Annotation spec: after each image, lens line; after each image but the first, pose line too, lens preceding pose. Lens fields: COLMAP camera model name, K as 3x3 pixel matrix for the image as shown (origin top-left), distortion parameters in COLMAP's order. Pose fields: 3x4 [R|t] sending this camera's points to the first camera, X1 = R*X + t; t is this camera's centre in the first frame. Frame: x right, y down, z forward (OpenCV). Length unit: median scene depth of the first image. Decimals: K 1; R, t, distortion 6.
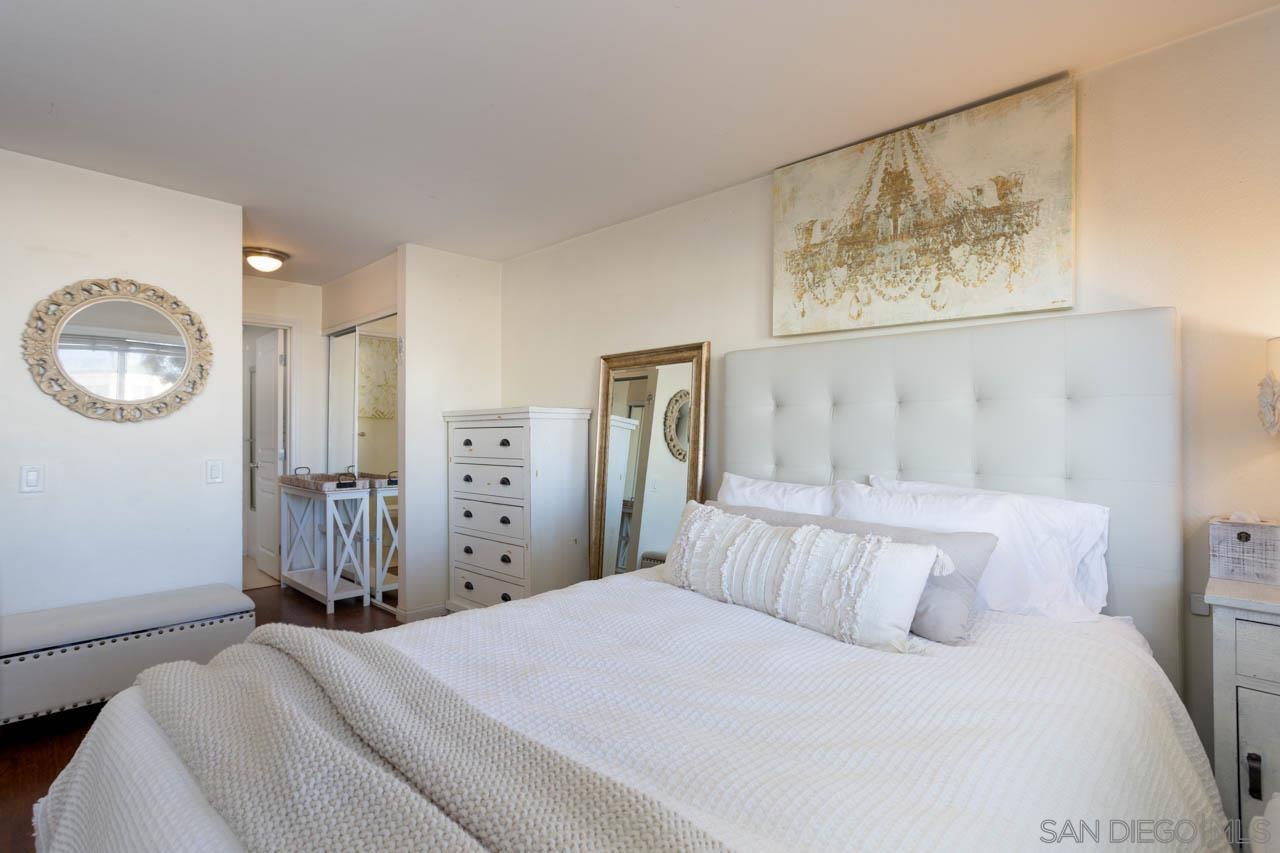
lens RADIAL K [[618.6, 0, 637.3], [0, 618.6, 428.9], [0, 0, 1]] dist [-0.014110, 0.003407]
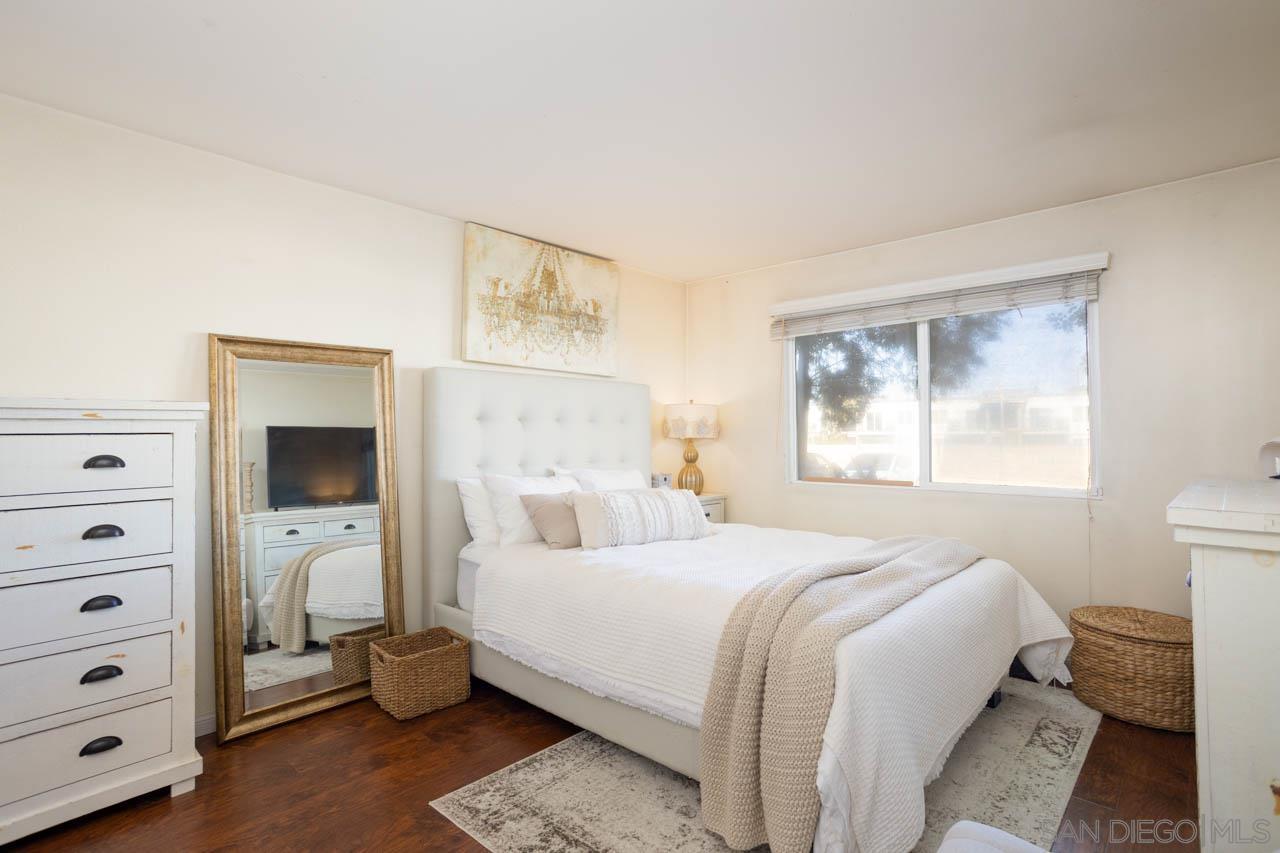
lens RADIAL K [[618.6, 0, 637.9], [0, 618.6, 429.1], [0, 0, 1]] dist [-0.014110, 0.003407]
pose [[0.017875, 0.019678, 0.999647, -1.085955], [0.008729, 0.999765, -0.019837, 0.011311], [-0.999802, 0.009080, 0.017699, 0.734955]]
